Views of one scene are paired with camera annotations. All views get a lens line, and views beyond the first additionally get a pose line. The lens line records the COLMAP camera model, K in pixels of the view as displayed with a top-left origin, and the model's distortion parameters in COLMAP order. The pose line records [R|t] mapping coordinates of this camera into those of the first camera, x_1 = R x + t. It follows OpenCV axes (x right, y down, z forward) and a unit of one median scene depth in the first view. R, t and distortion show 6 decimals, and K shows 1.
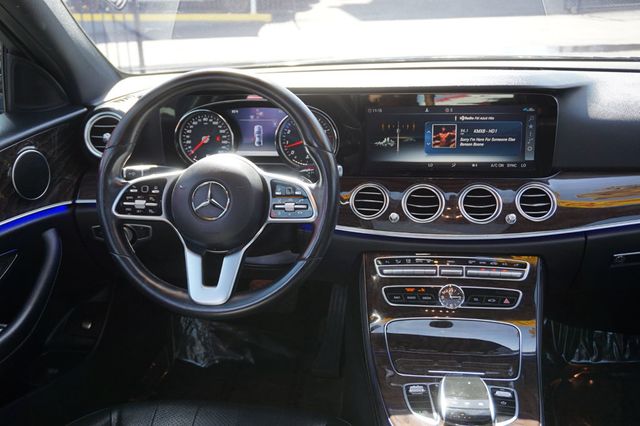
lens RADIAL K [[661.0, 0, 316.8], [0, 661.0, 218.0], [0, 0, 1]] dist [0.001974, 0.000000]
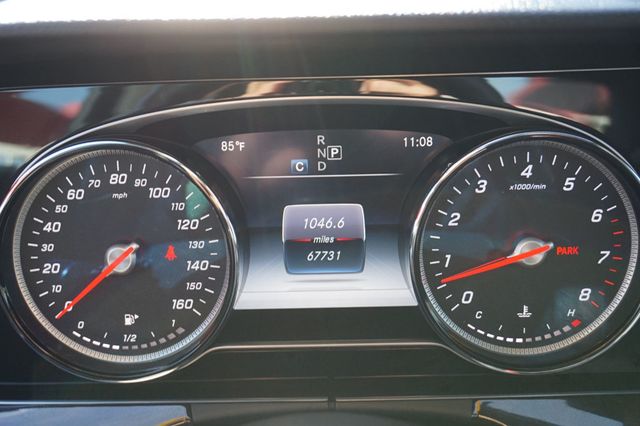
lens RADIAL K [[692.8, 0, 319.4], [0, 692.8, 210.5], [0, 0, 1]] dist [0.004866, 0.000000]
pose [[0.989360, -0.033154, 0.141662, -0.138780], [0.043702, 0.996446, -0.072008, -0.122232], [-0.138771, 0.077433, 0.987293, 0.775913]]
